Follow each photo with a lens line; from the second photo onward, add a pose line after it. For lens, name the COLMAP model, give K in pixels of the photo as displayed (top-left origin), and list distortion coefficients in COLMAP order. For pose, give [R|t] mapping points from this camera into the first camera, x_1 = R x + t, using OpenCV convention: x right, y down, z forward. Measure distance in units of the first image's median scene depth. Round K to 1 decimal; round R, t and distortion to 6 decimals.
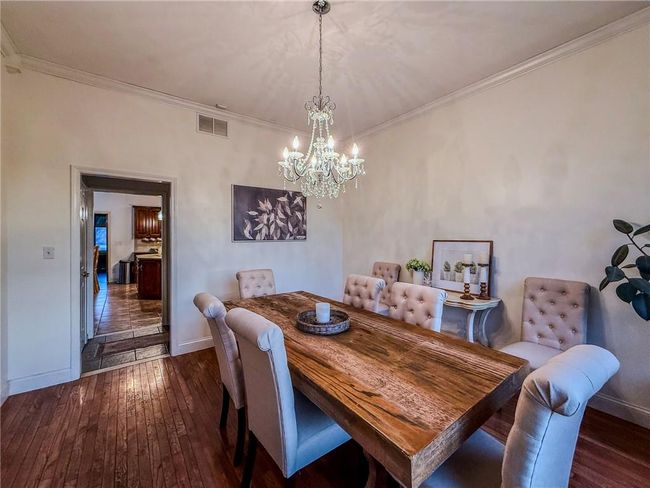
lens RADIAL K [[262.3, 0, 326.3], [0, 262.3, 242.1], [0, 0, 1]] dist [0.000904, -0.000721]
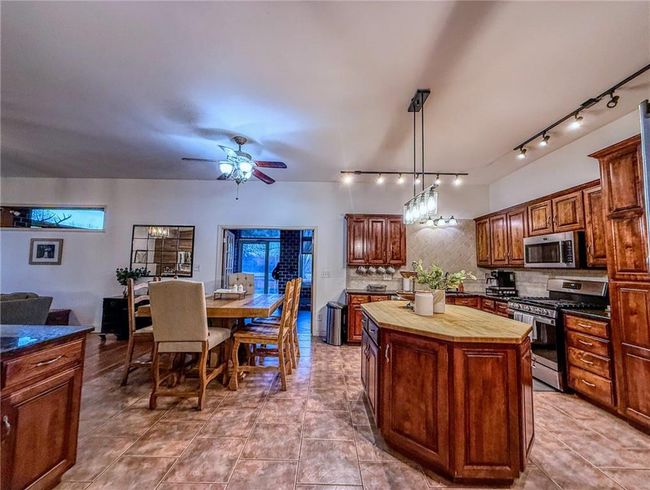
lens RADIAL K [[262.3, 0, 324.3], [0, 262.3, 245.3], [0, 0, 1]] dist [0.000904, -0.000721]
pose [[0.797033, -0.034209, -0.602966, -0.397093], [-0.021271, 0.996185, -0.084635, -0.012734], [0.603561, 0.080283, 0.793265, 0.472390]]
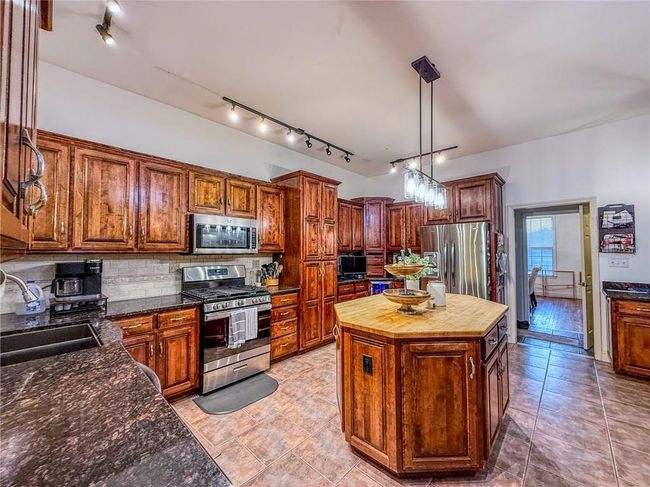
lens RADIAL K [[259.8, 0, 321.7], [0, 259.8, 244.5], [0, 0, 1]] dist [-0.004087, -0.000383]
pose [[-0.158633, 0.030920, 0.986853, -0.809922], [0.010221, 0.999507, -0.029673, -0.022393], [-0.987285, 0.005379, -0.158871, 1.025174]]
